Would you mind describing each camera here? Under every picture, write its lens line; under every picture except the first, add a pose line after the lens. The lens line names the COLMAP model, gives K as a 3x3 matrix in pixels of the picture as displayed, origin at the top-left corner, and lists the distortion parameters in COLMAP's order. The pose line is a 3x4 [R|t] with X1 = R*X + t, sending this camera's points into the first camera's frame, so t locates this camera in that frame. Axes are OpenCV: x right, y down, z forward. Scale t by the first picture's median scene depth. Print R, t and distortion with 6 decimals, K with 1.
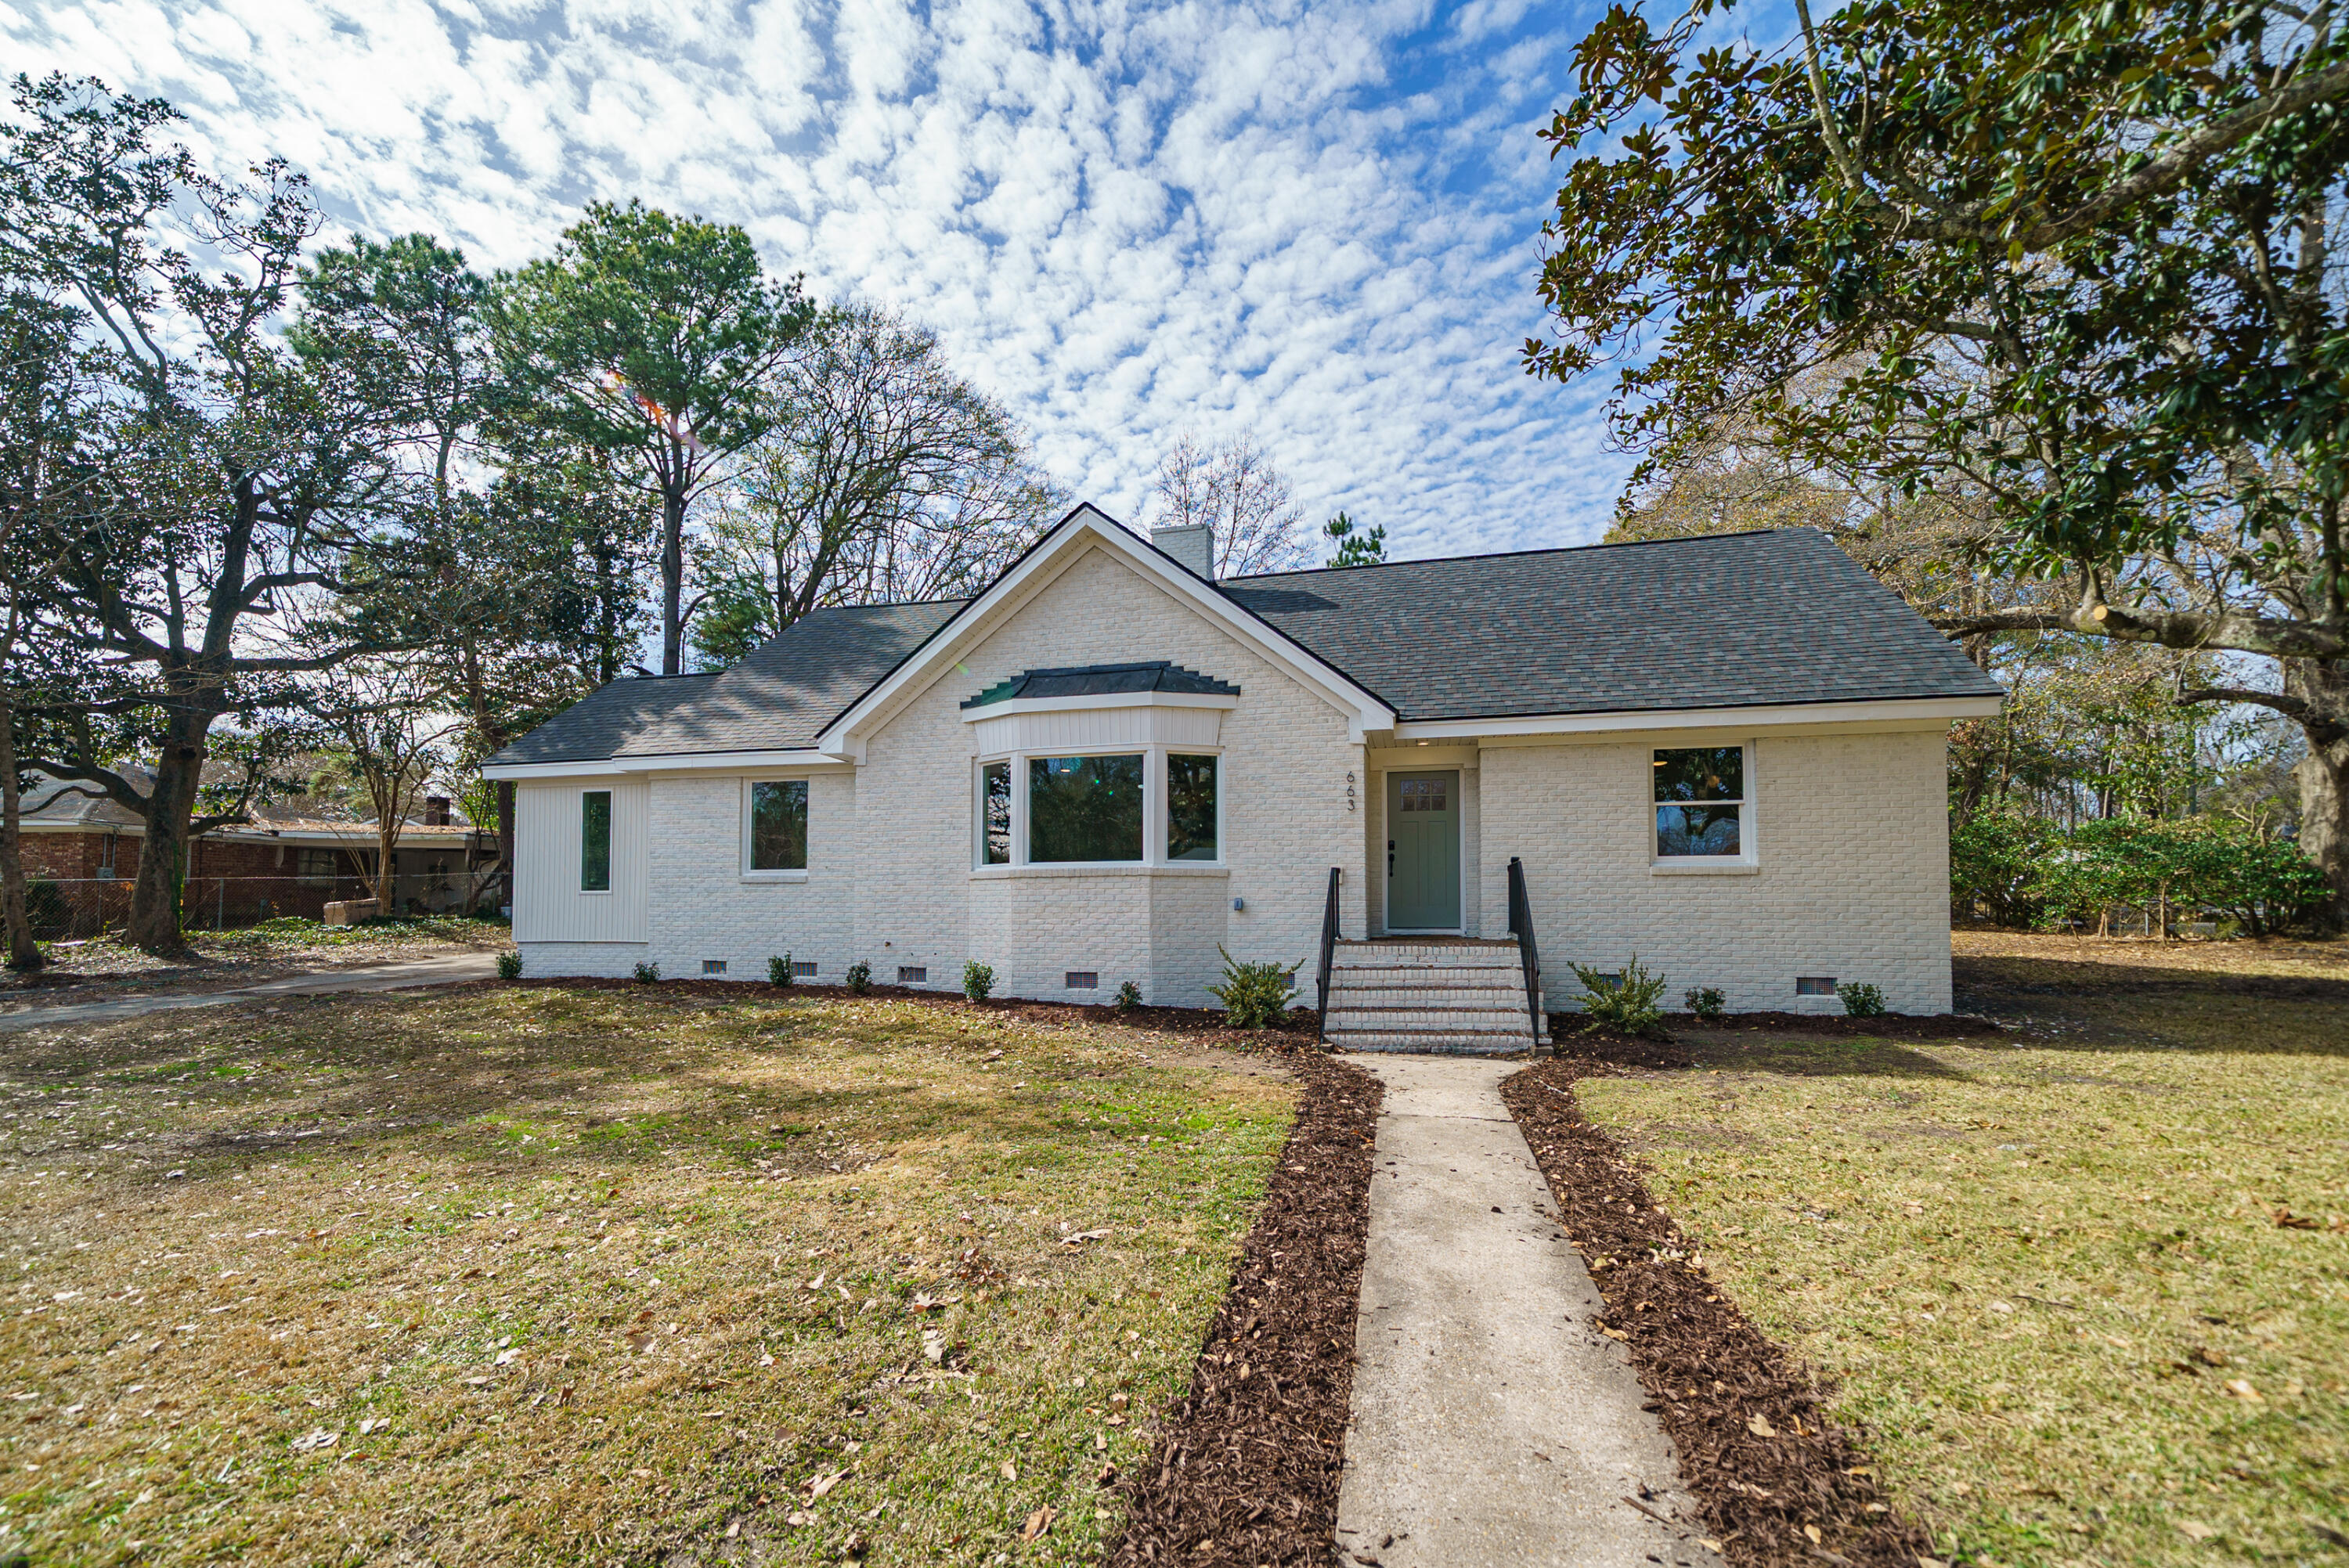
lens RADIAL K [[961.8, 0, 1169.1], [0, 961.8, 866.8], [0, 0, 1]] dist [-0.000296, 0.000072]
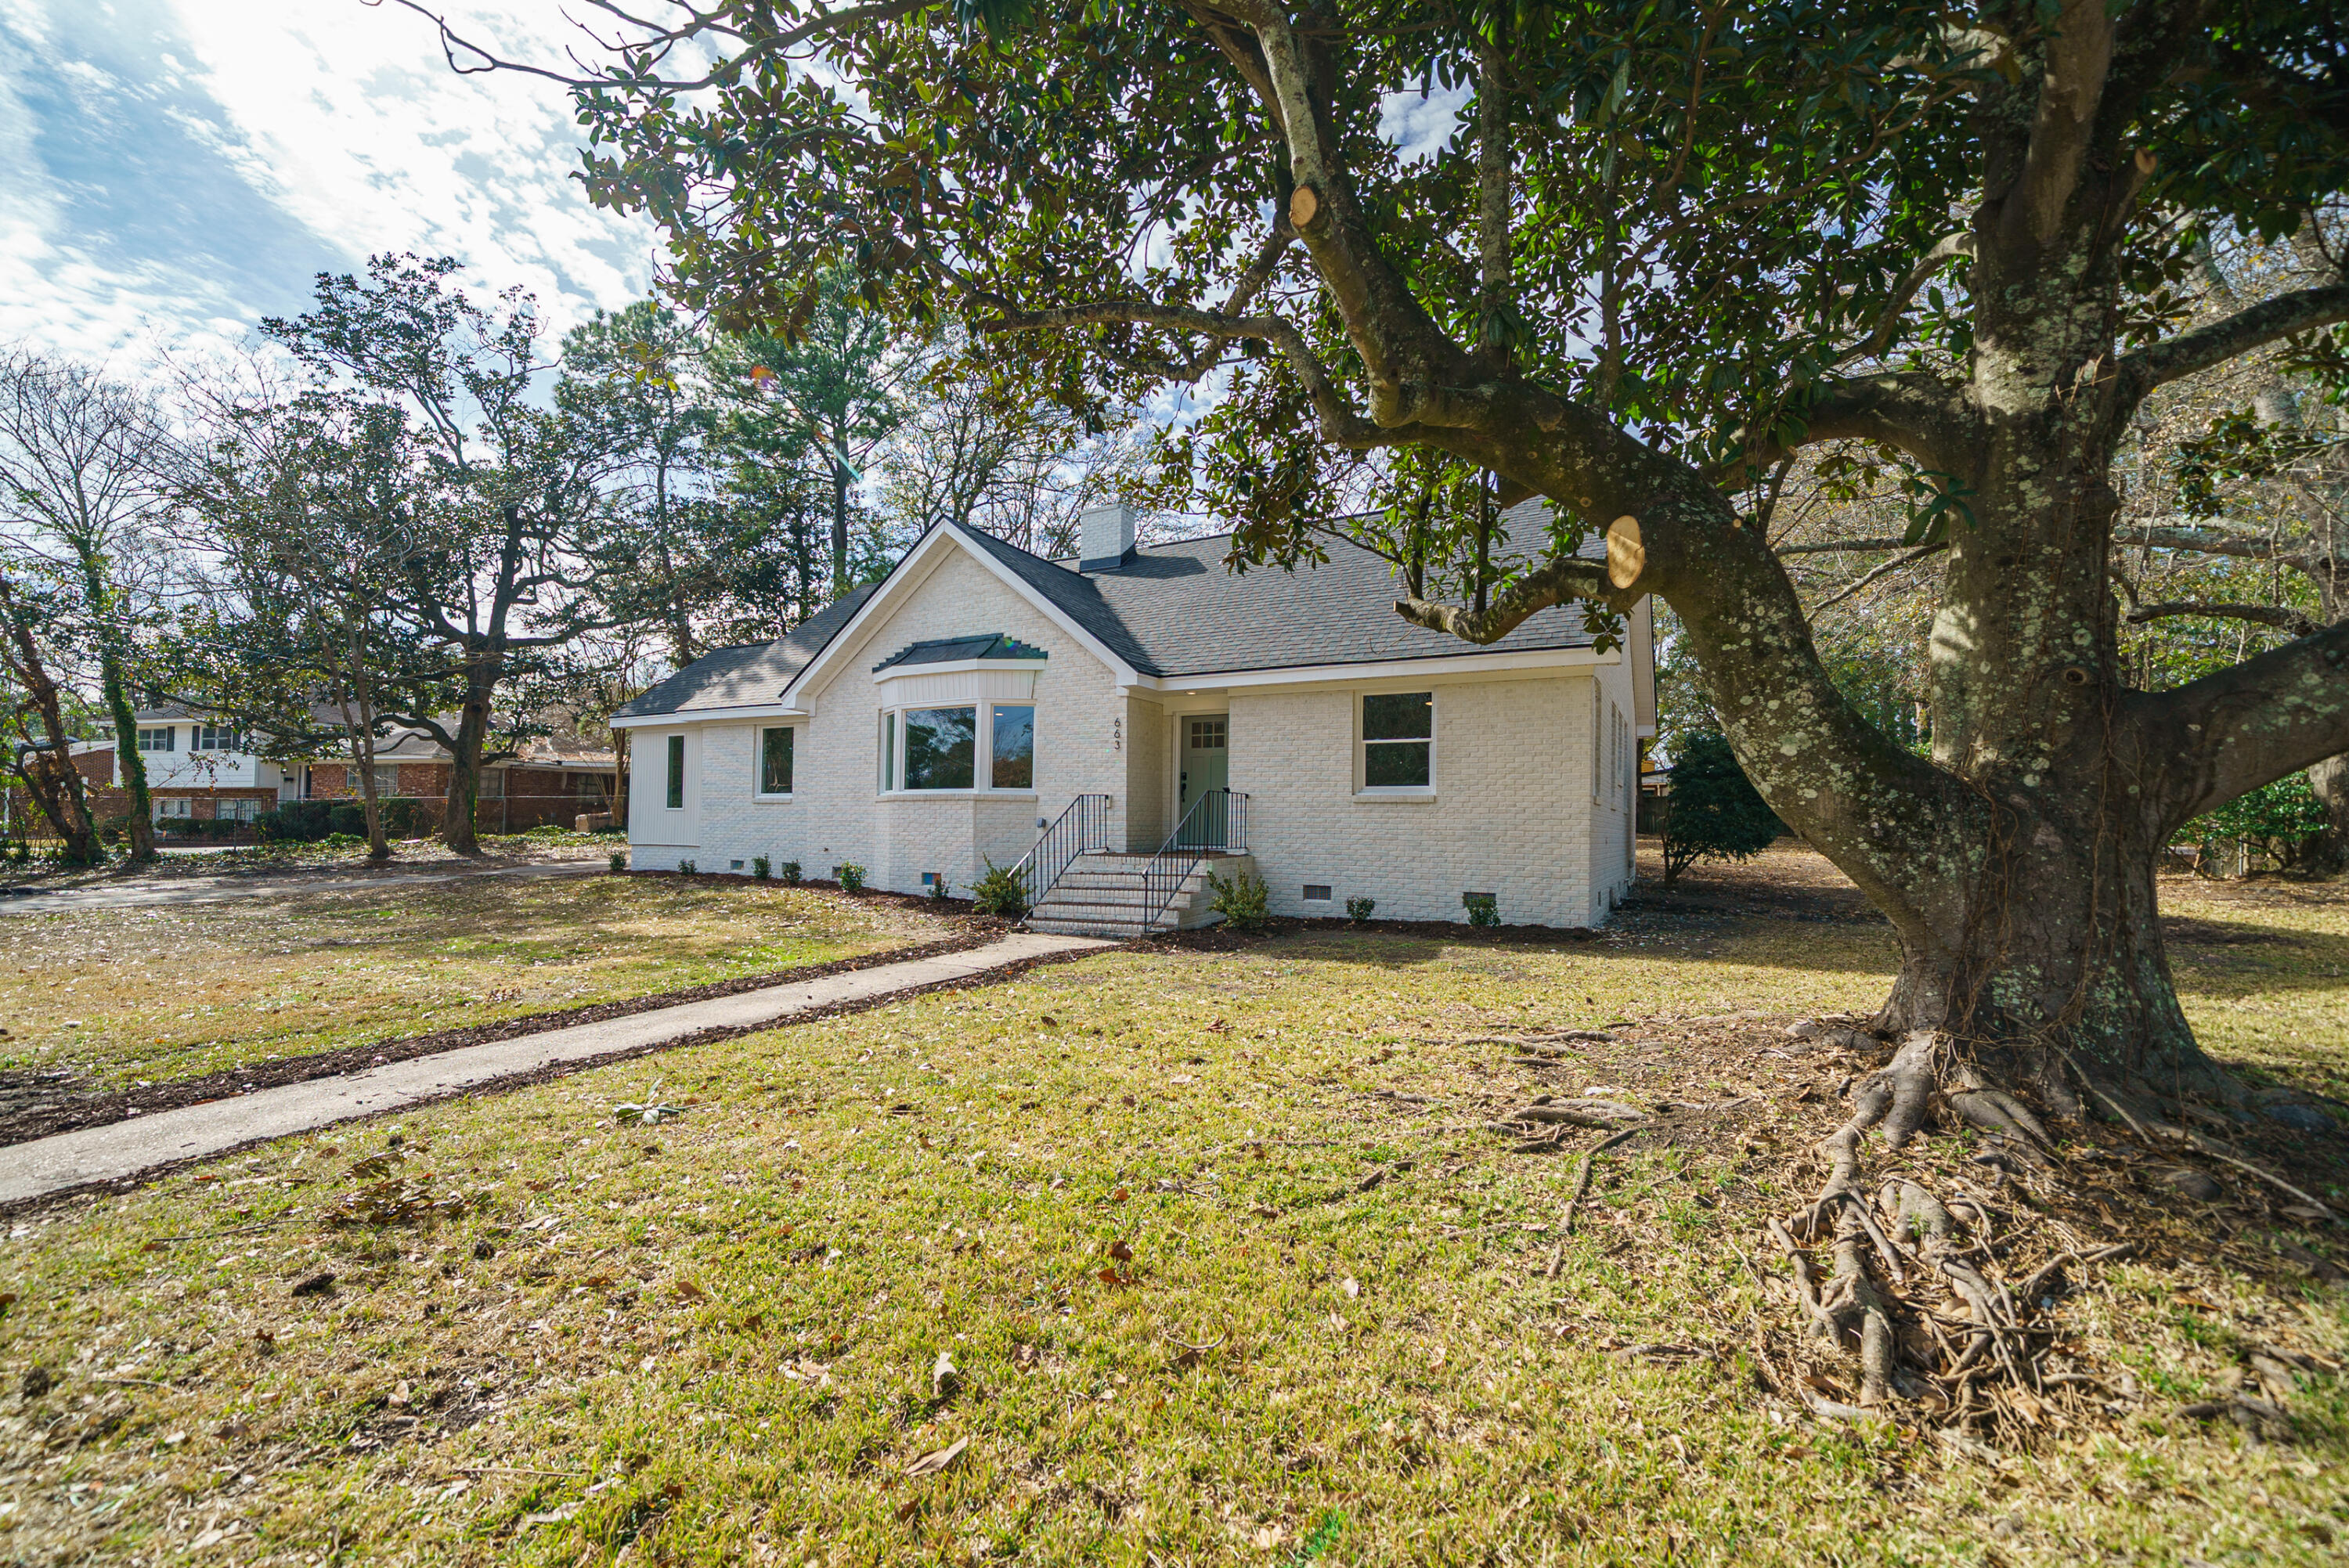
lens RADIAL K [[973.1, 0, 1173.7], [0, 973.1, 795.2], [0, 0, 1]] dist [-0.002796, -0.000257]
pose [[0.967328, 0.006080, -0.253456, 0.437182], [-0.004541, 0.999968, 0.006657, -0.005781], [0.253489, -0.005288, 0.967324, -0.159145]]
